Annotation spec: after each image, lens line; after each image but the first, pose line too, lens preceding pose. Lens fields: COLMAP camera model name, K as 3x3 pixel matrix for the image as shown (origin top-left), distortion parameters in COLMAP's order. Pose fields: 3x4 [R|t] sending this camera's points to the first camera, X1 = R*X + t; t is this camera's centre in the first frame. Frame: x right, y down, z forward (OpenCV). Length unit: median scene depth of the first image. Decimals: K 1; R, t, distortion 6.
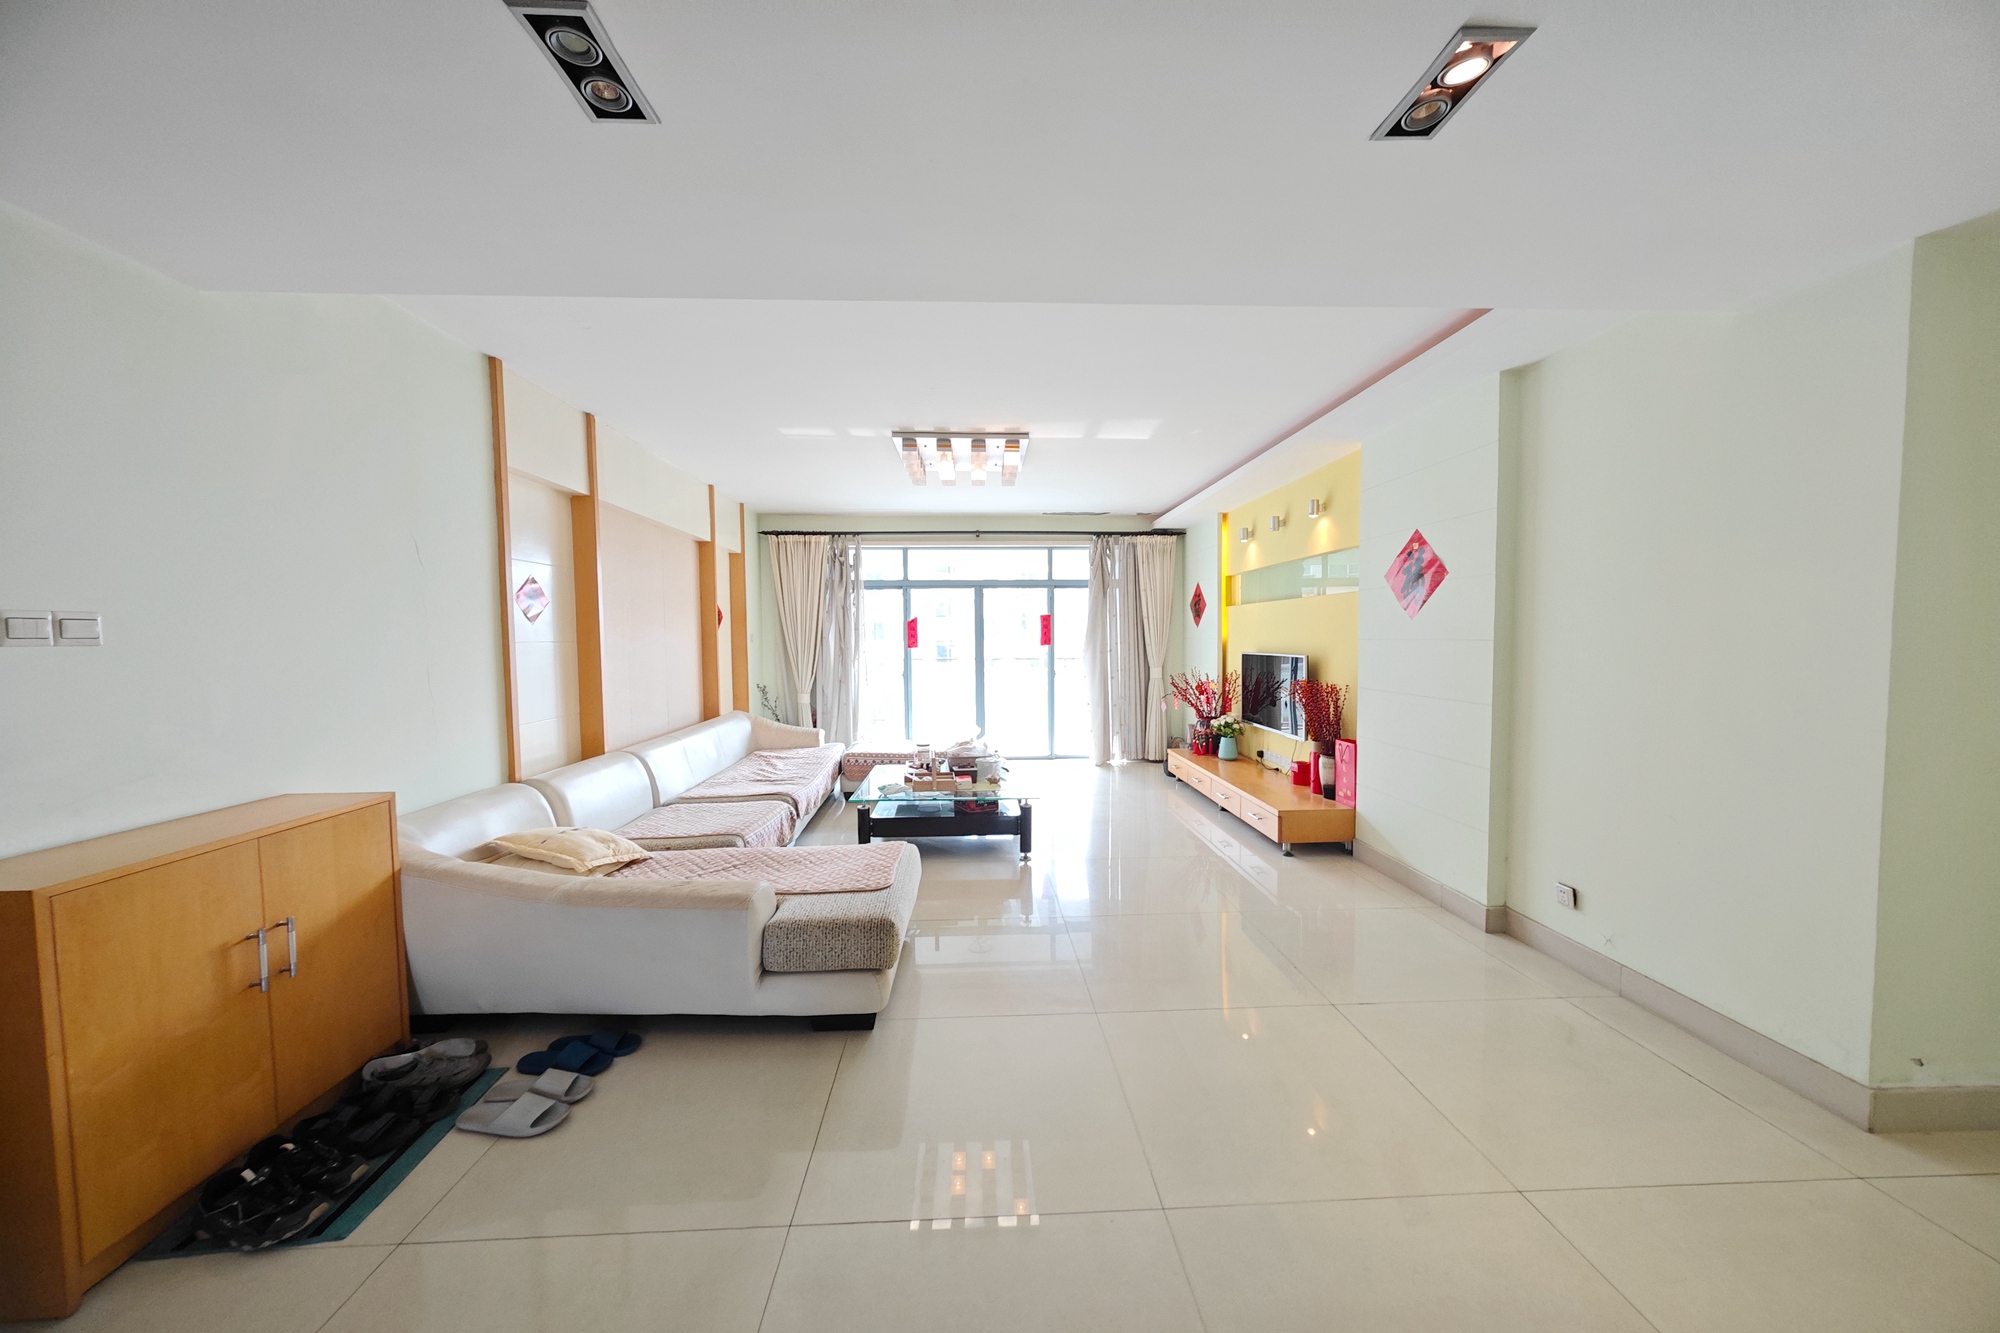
lens RADIAL K [[685.0, 0, 999.6], [0, 685.0, 665.5], [0, 0, 1]] dist [-0.002115, -0.000246]
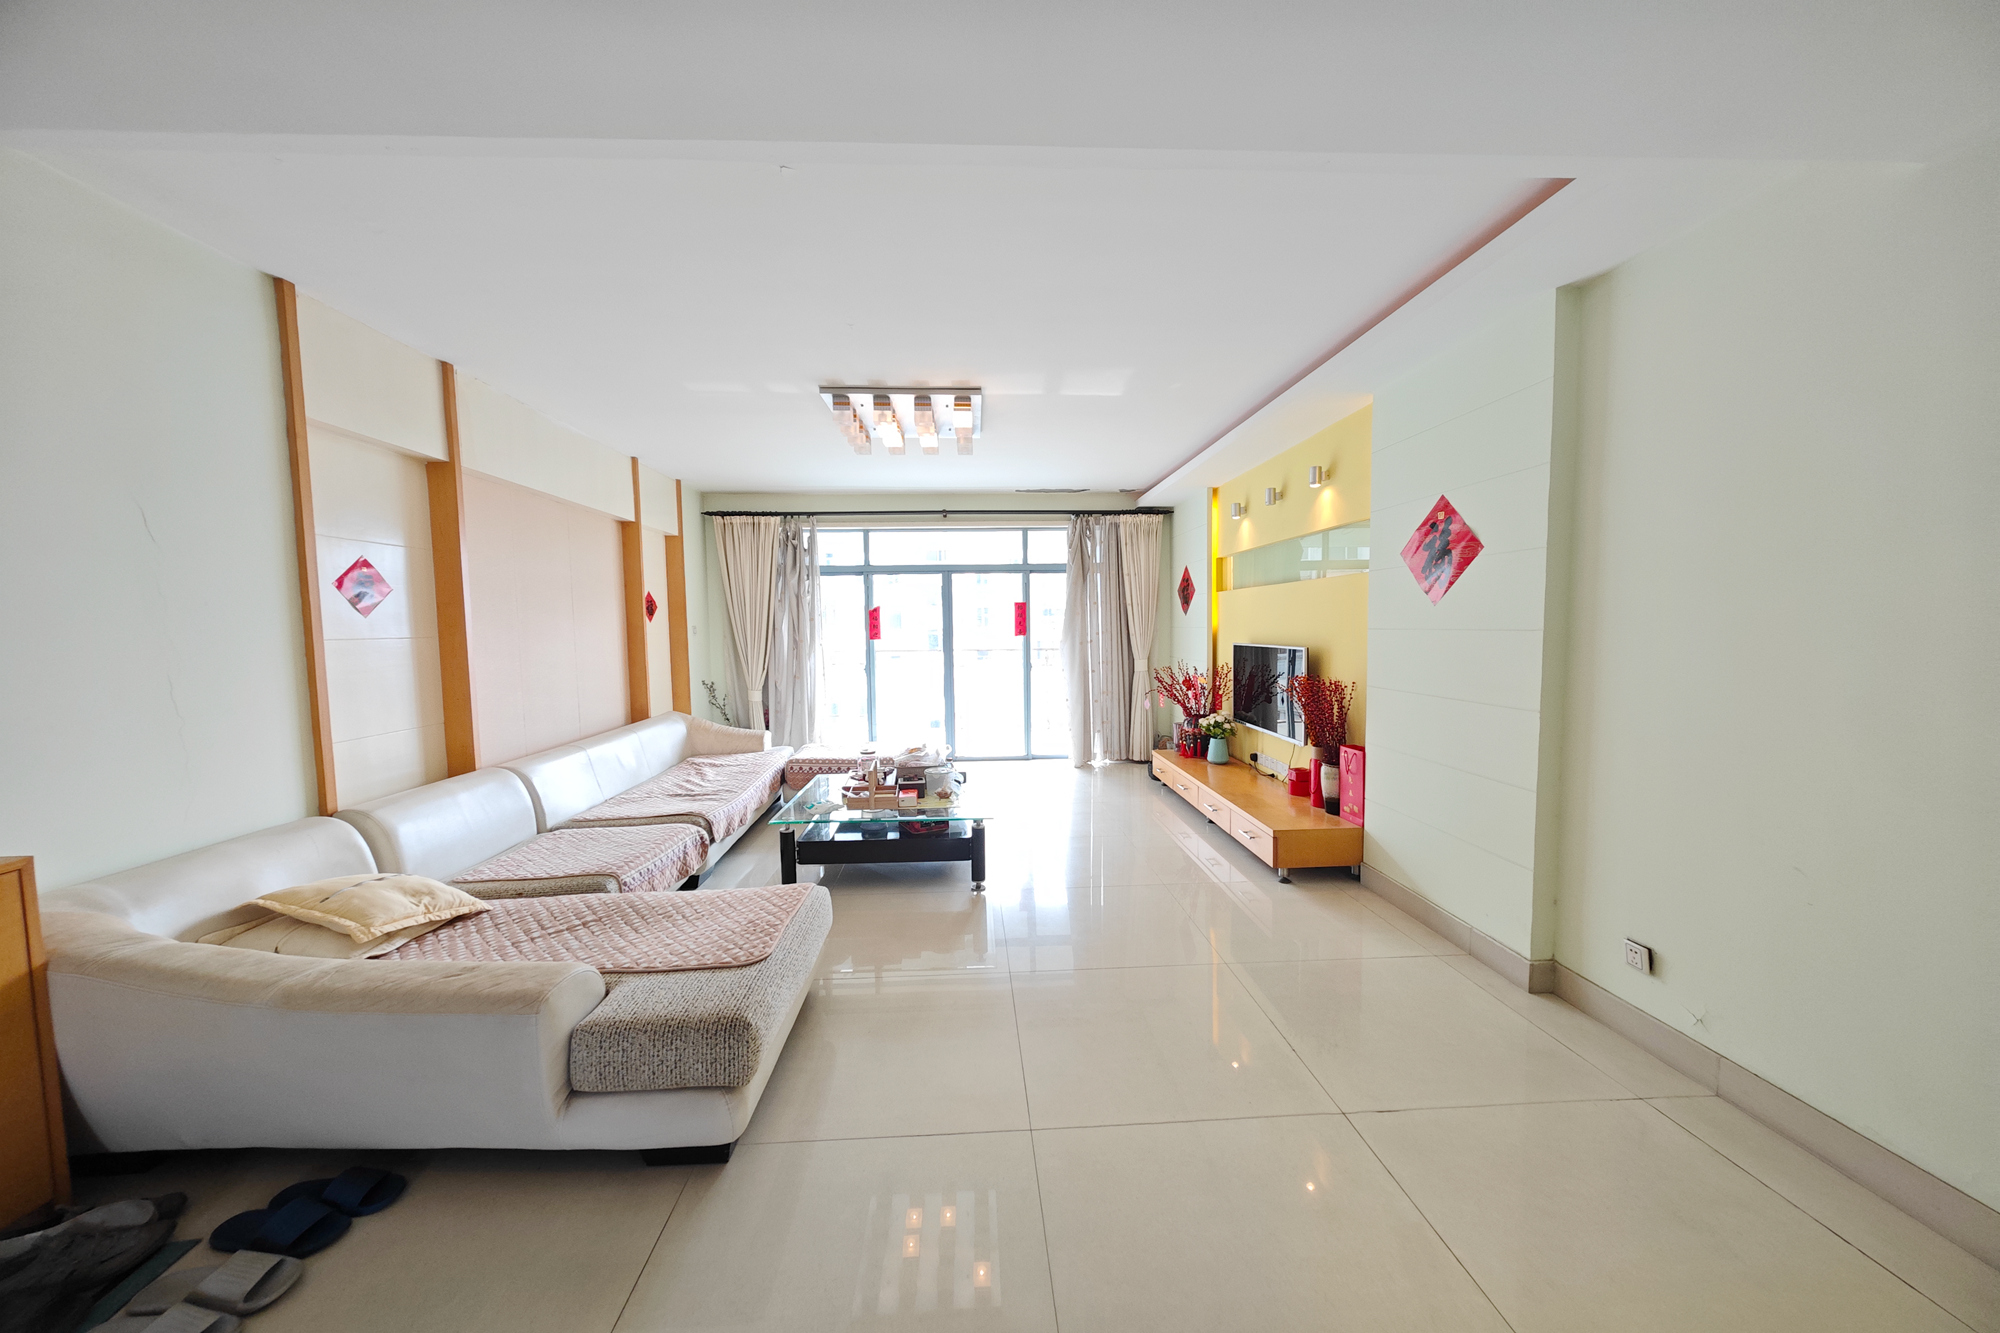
lens RADIAL K [[685.0, 0, 1000.1], [0, 685.0, 669.0], [0, 0, 1]] dist [-0.002115, -0.000246]
pose [[0.999966, -0.006433, 0.005167, 0.064280], [0.006318, 0.999736, 0.022075, -0.010499], [-0.005308, -0.022042, 0.999743, 0.155705]]
